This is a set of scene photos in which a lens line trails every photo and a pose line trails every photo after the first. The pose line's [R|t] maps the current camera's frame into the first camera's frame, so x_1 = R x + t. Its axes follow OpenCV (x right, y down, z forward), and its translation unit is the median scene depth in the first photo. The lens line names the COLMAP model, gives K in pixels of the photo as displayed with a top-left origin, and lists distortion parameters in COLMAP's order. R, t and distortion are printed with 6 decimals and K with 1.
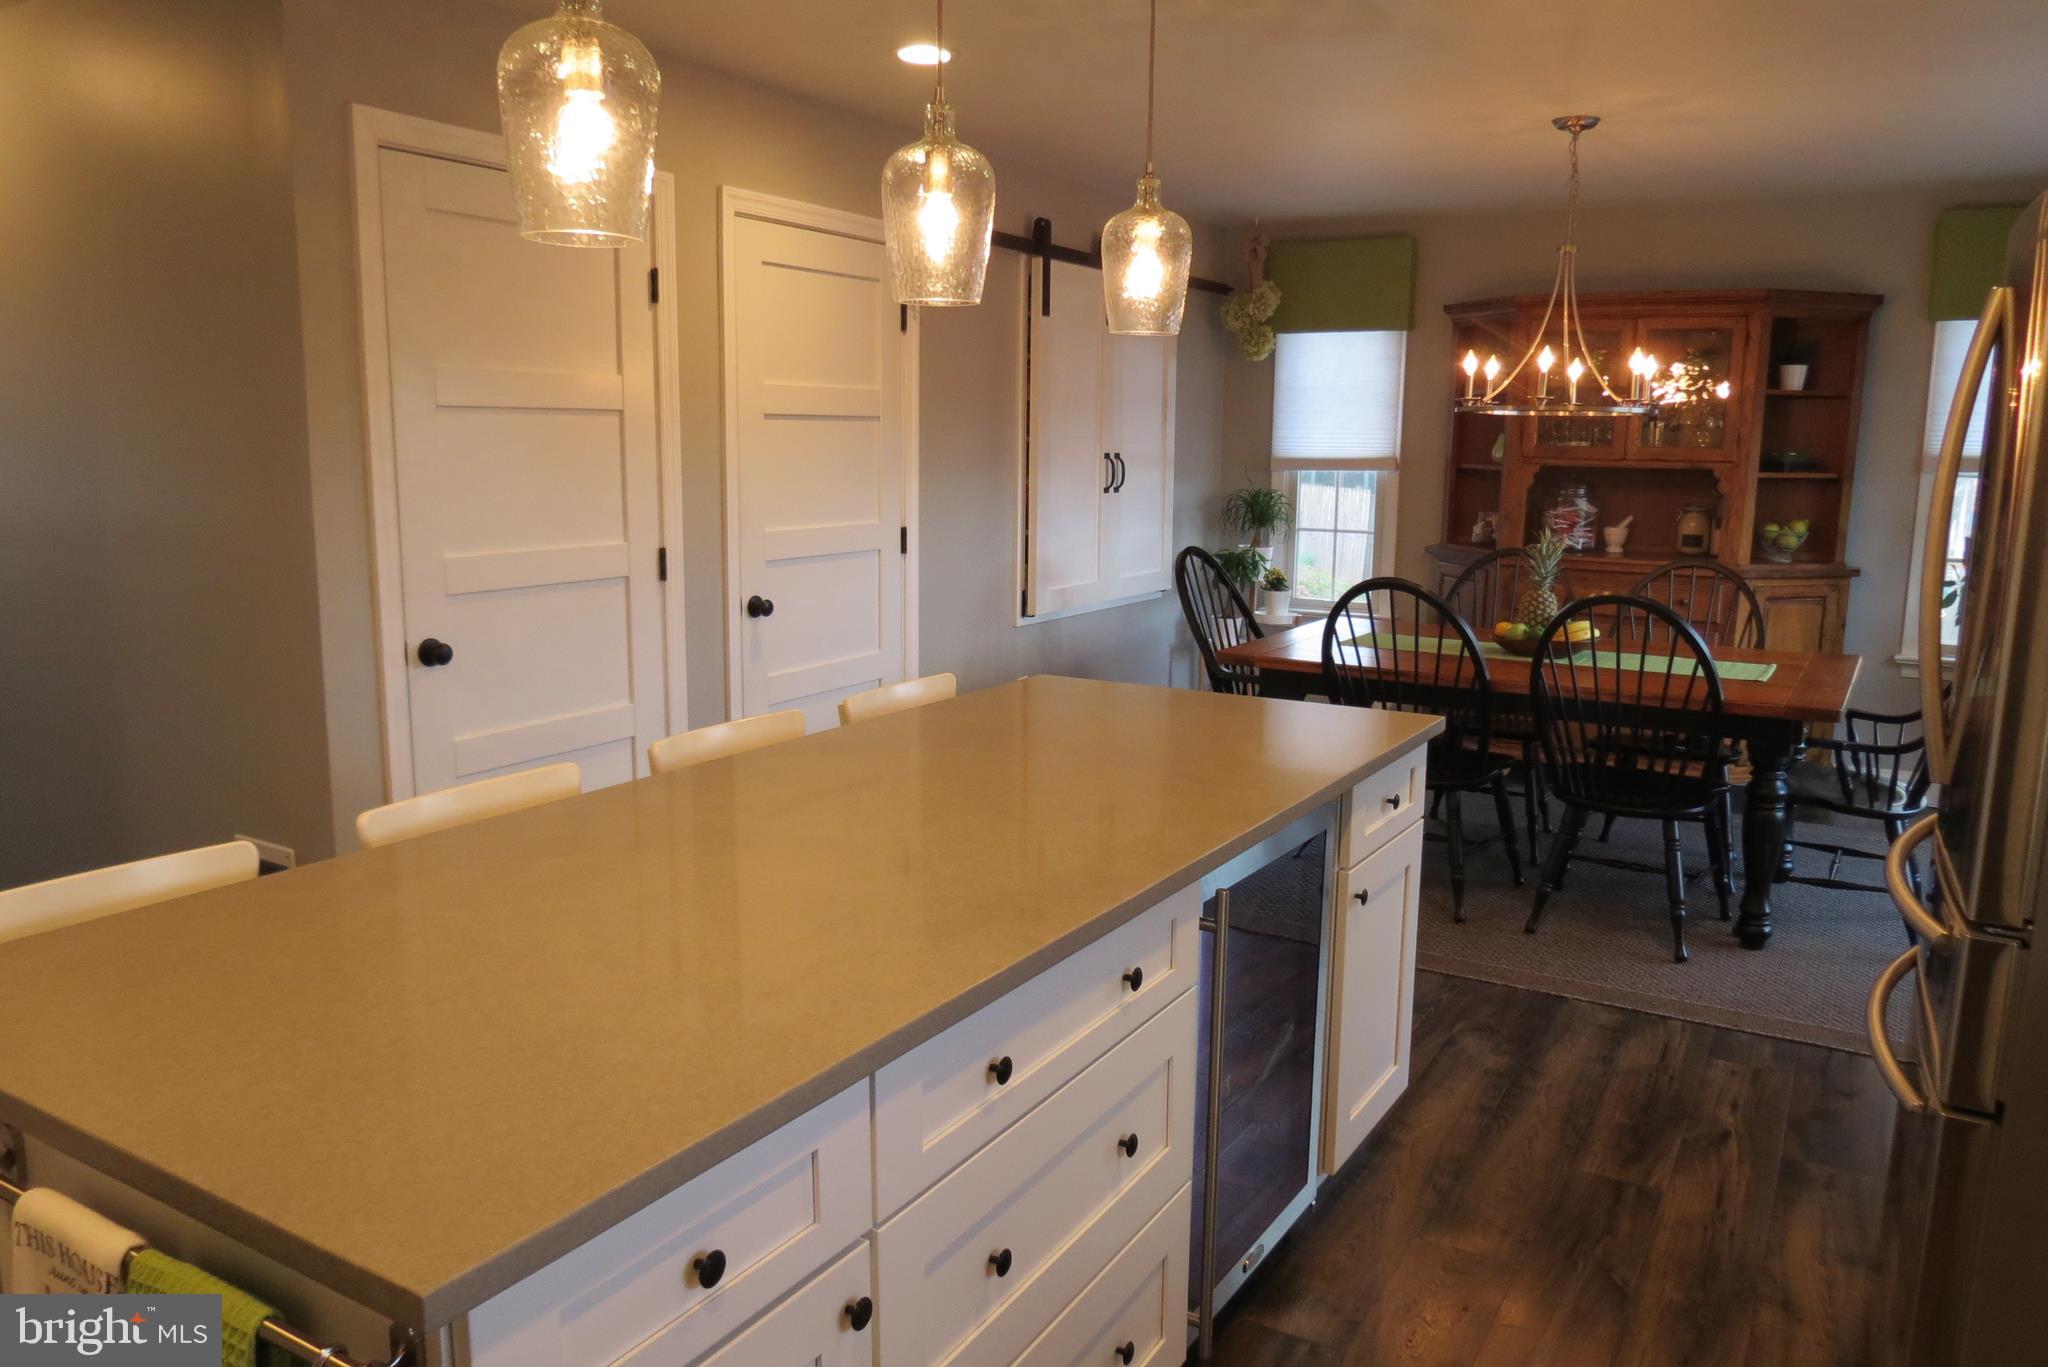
lens RADIAL K [[1463.8, 0, 1030.0], [0, 1463.8, 687.1], [0, 0, 1]] dist [-0.029591, 0.010571]
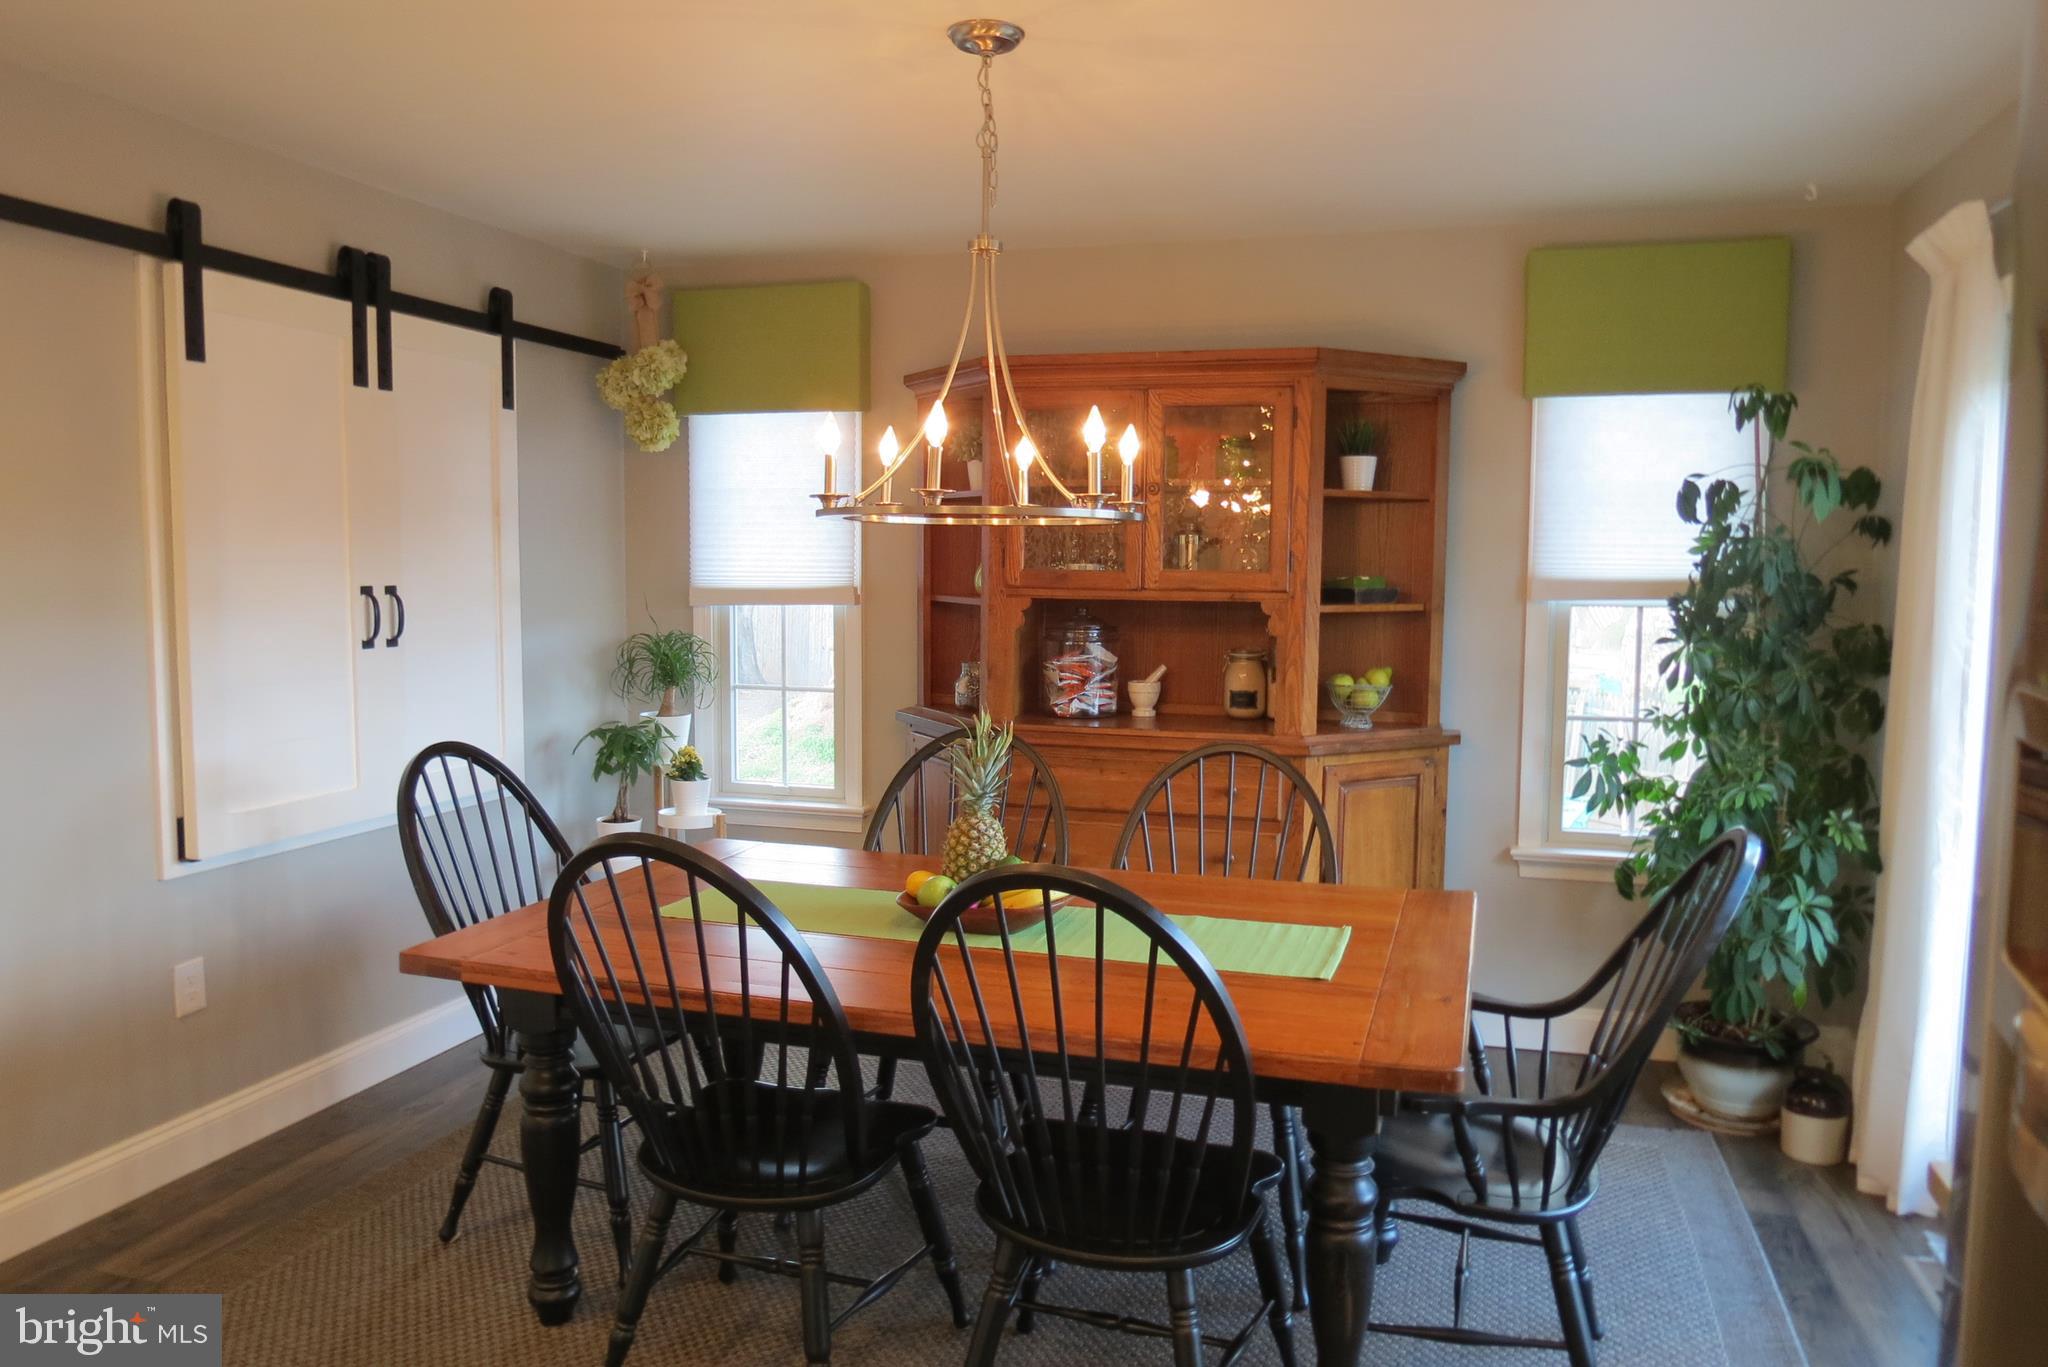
lens RADIAL K [[1463.8, 0, 1027.5], [0, 1463.8, 674.1], [0, 0, 1]] dist [-0.029591, 0.010571]
pose [[0.971400, -0.021448, 0.236479, 0.188691], [0.042367, 0.995587, -0.083736, -0.059313], [-0.233639, 0.091360, 0.968022, 0.338608]]
